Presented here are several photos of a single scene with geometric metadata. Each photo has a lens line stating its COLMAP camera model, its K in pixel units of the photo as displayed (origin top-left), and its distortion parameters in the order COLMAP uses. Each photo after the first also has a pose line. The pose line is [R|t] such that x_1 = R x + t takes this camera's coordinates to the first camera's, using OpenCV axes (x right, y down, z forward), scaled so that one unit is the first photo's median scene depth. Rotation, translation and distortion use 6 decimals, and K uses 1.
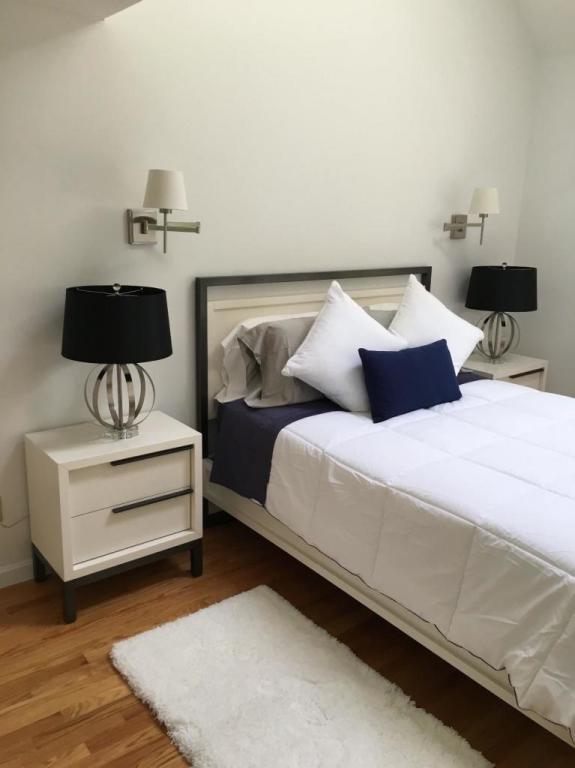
lens RADIAL K [[647.4, 0, 287.5], [0, 647.4, 384.0], [0, 0, 1]] dist [0.094565, -0.135773]
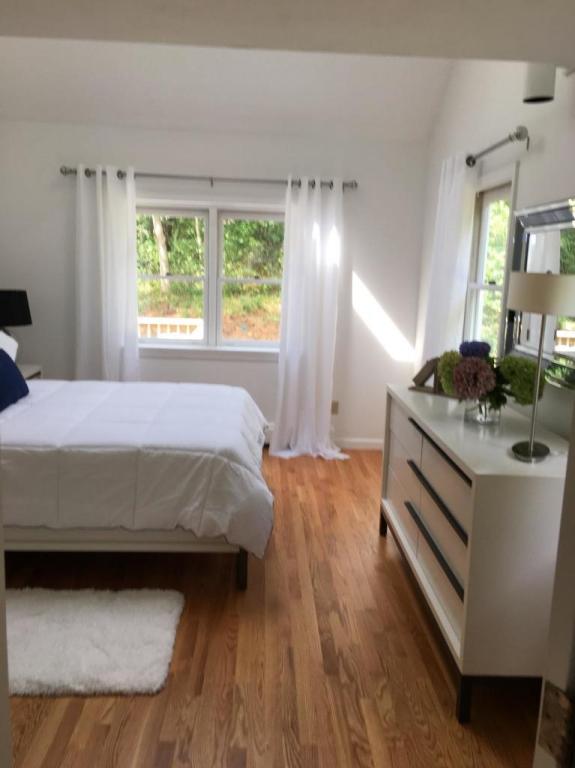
lens RADIAL K [[647.4, 0, 287.5], [0, 647.4, 384.0], [0, 0, 1]] dist [0.094565, -0.135773]
pose [[0.576622, -0.147899, 0.803513, -0.462740], [0.186601, 0.981324, 0.046718, 0.039767], [-0.795417, 0.122998, 0.593451, -0.129588]]
